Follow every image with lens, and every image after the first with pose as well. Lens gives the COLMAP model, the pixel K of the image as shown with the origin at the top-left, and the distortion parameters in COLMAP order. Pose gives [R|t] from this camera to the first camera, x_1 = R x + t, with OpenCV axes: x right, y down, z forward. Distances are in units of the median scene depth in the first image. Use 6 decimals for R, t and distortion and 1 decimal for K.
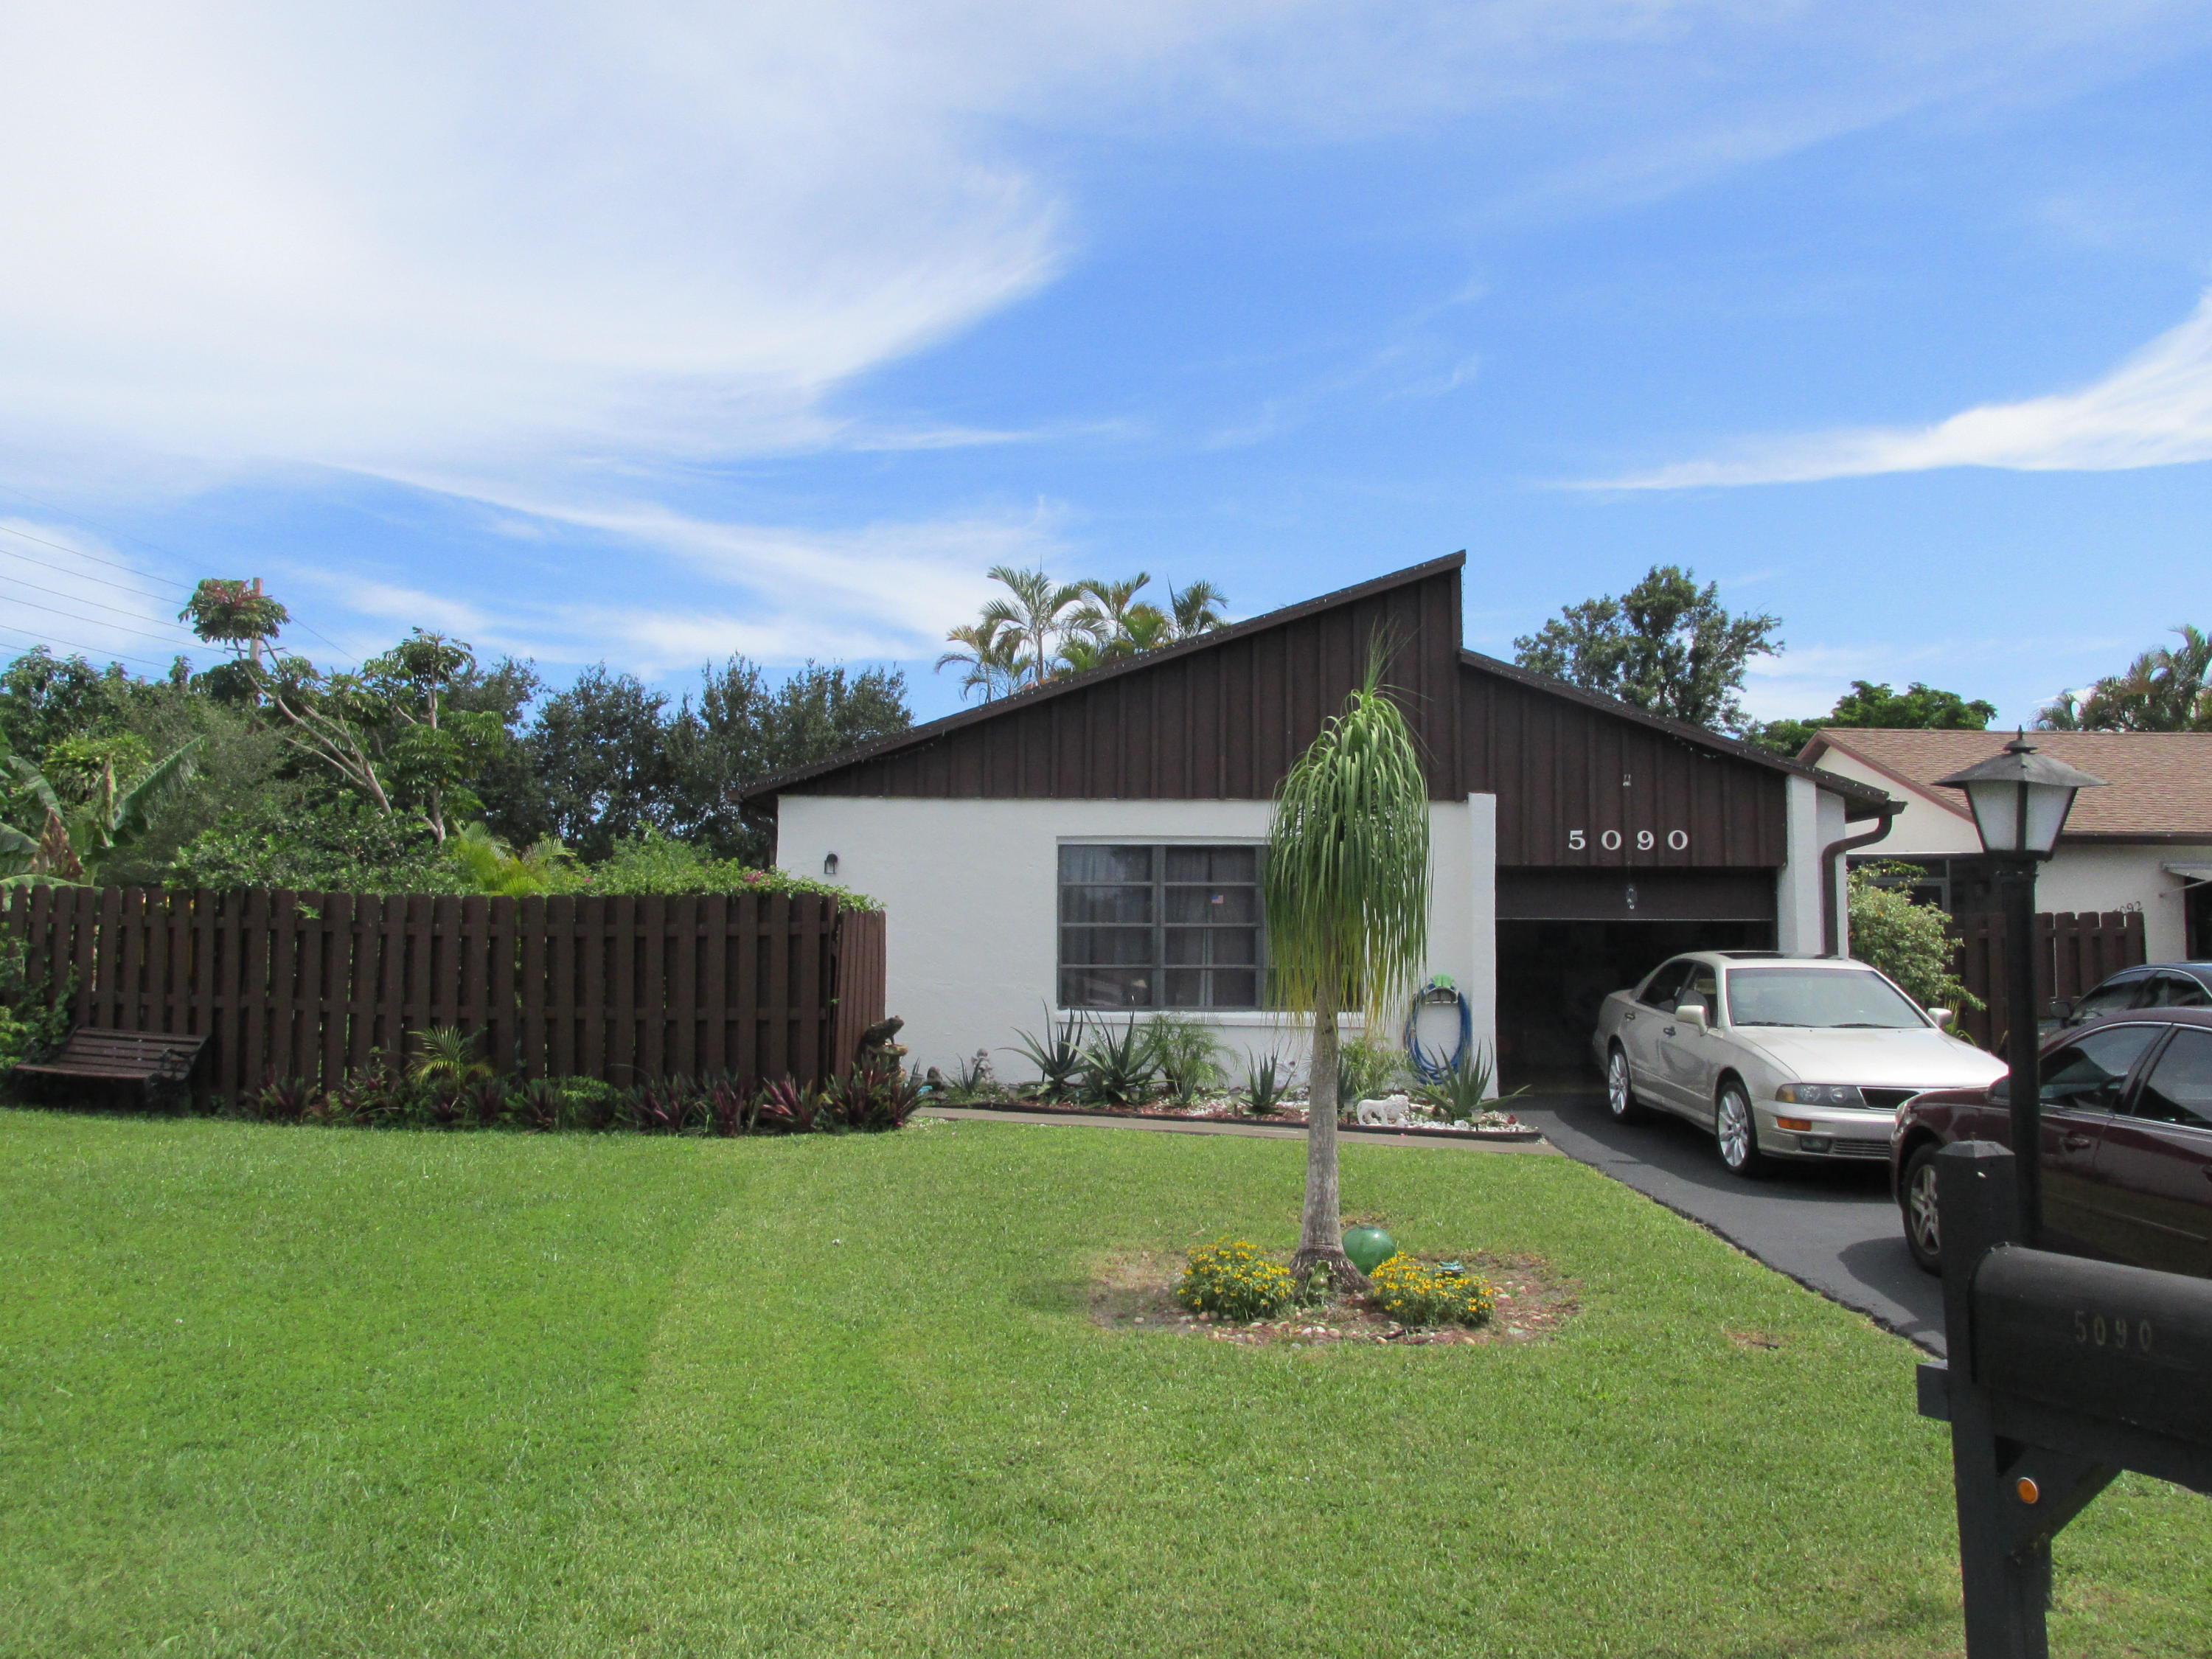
lens RADIAL K [[1863.0, 0, 1097.2], [0, 1863.0, 814.2], [0, 0, 1]] dist [-0.023345, 0.010480]
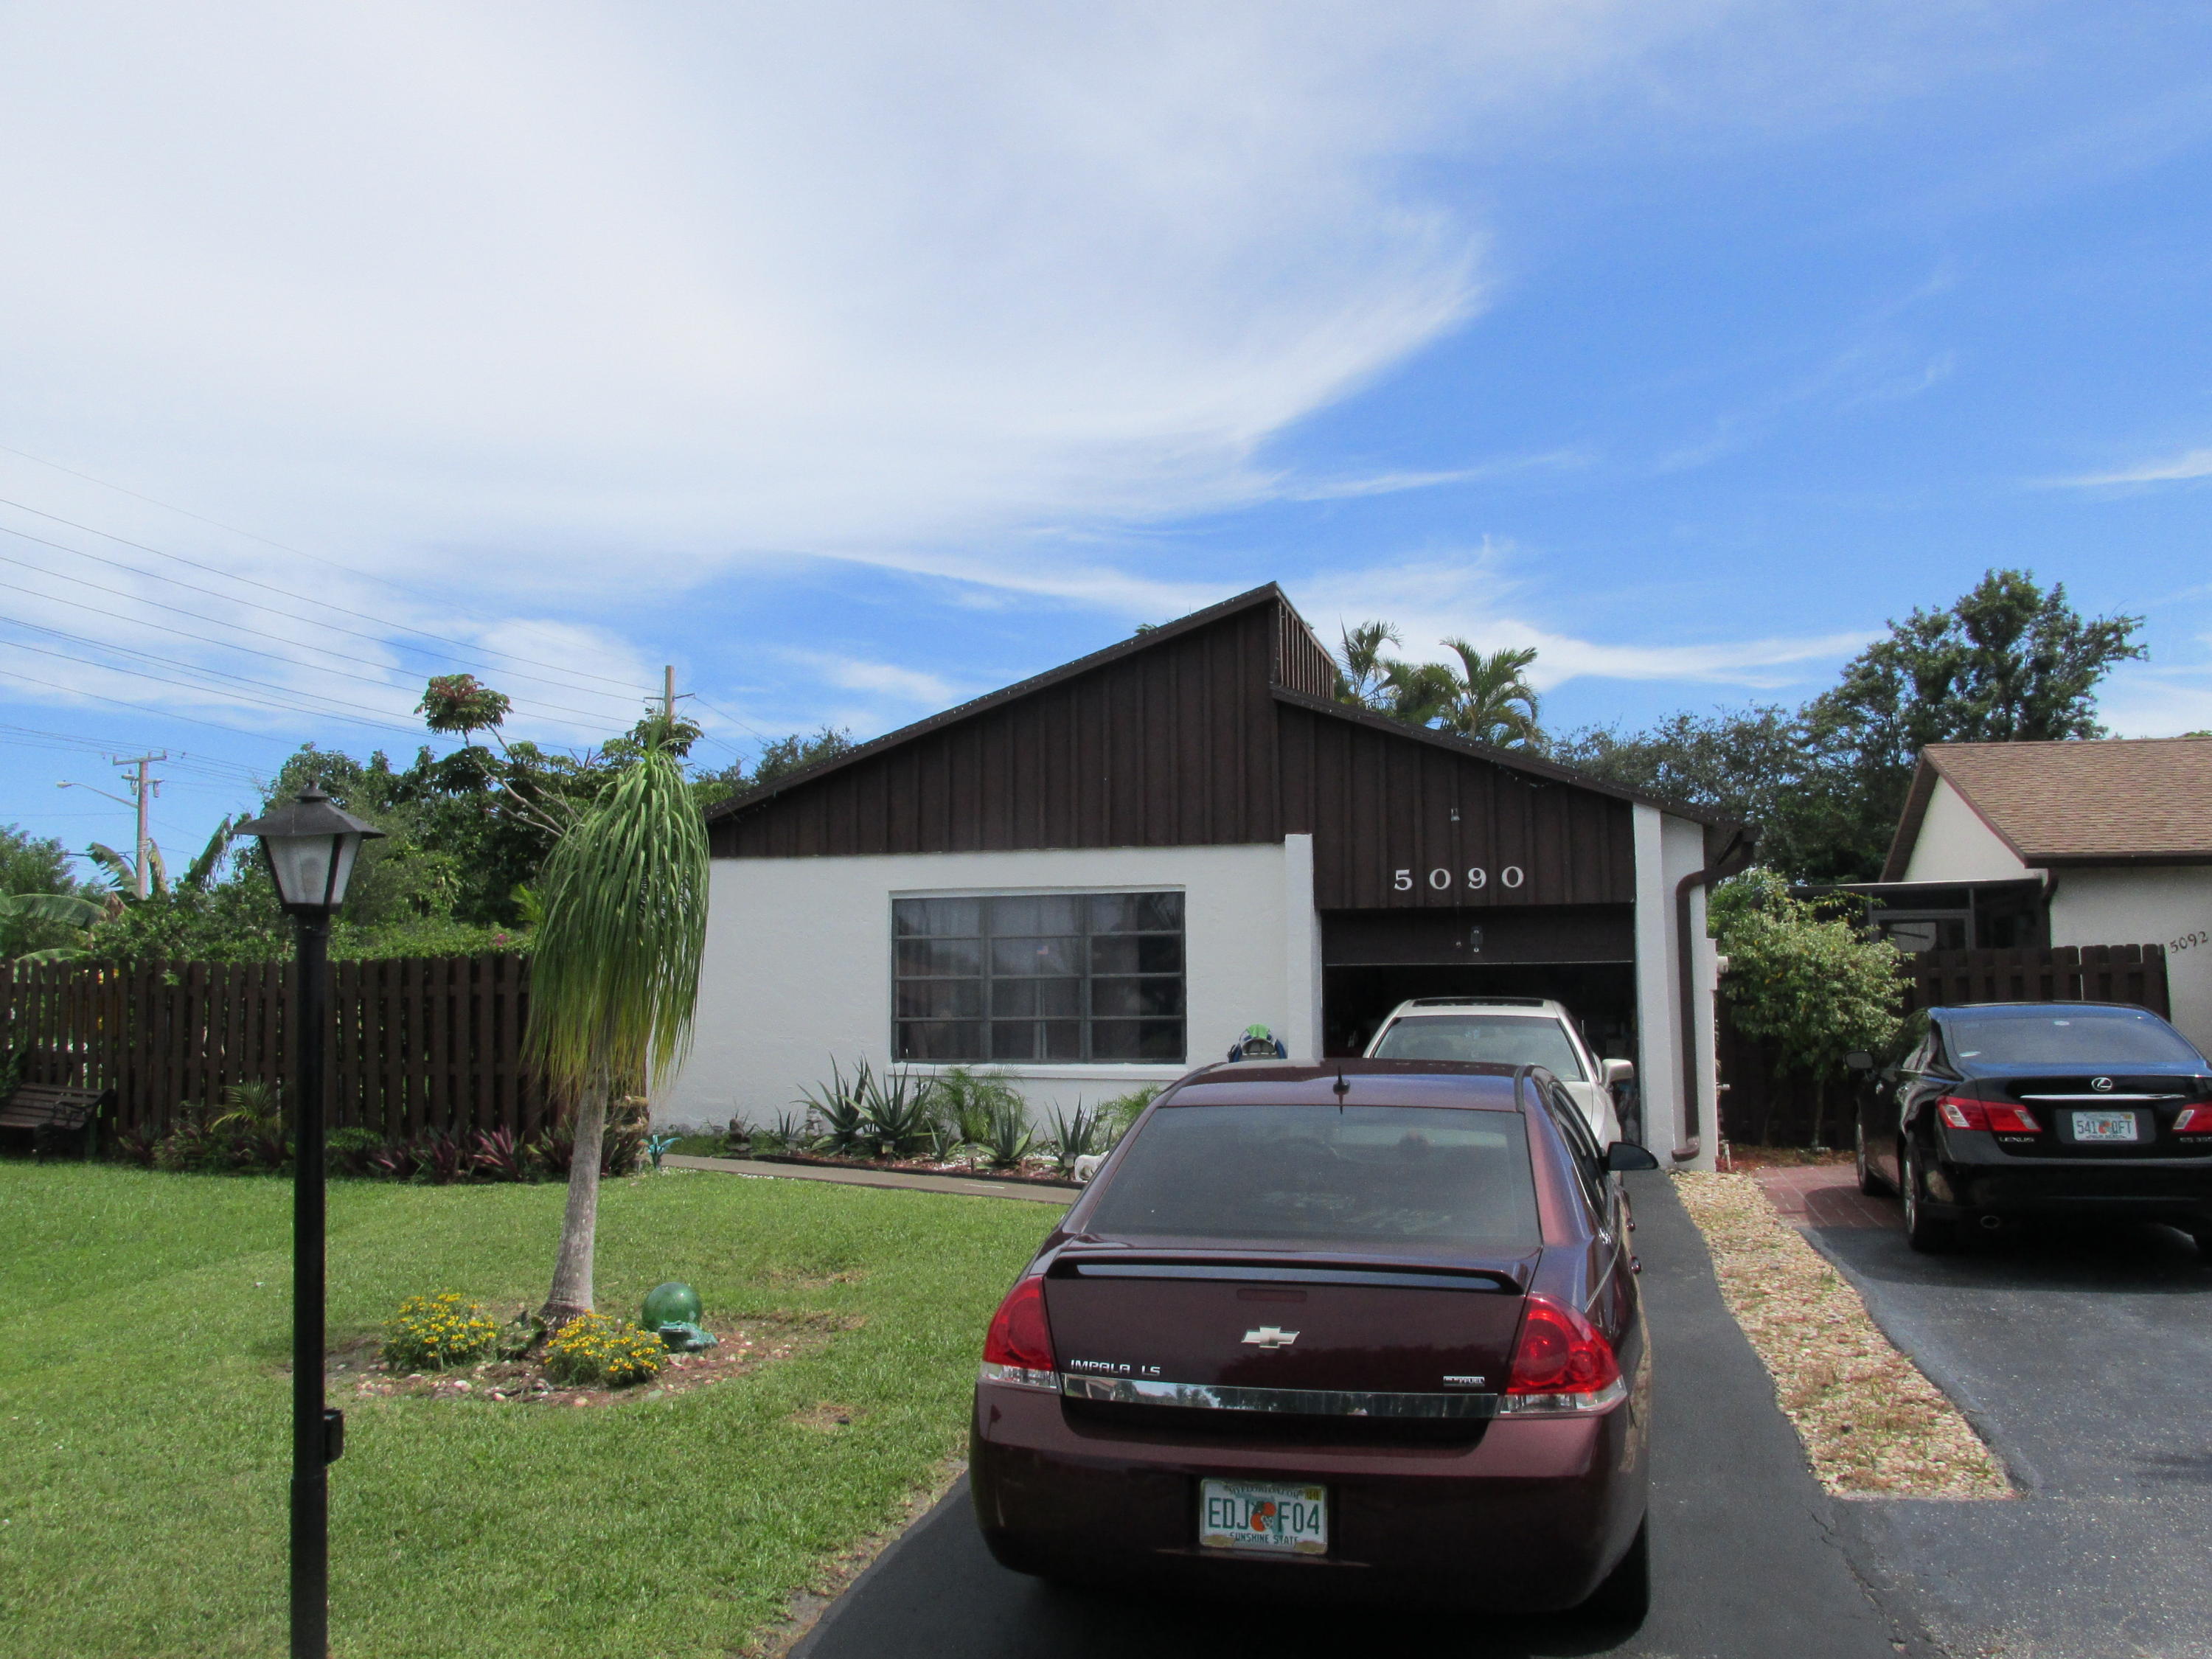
lens RADIAL K [[1883.9, 0, 1106.0], [0, 1883.9, 829.5], [0, 0, 1]] dist [-0.040017, 0.014182]
pose [[0.971081, -0.035696, -0.236067, 0.333937], [0.031079, 0.999246, -0.023253, 0.005735], [0.236719, 0.015244, 0.971458, 0.035094]]
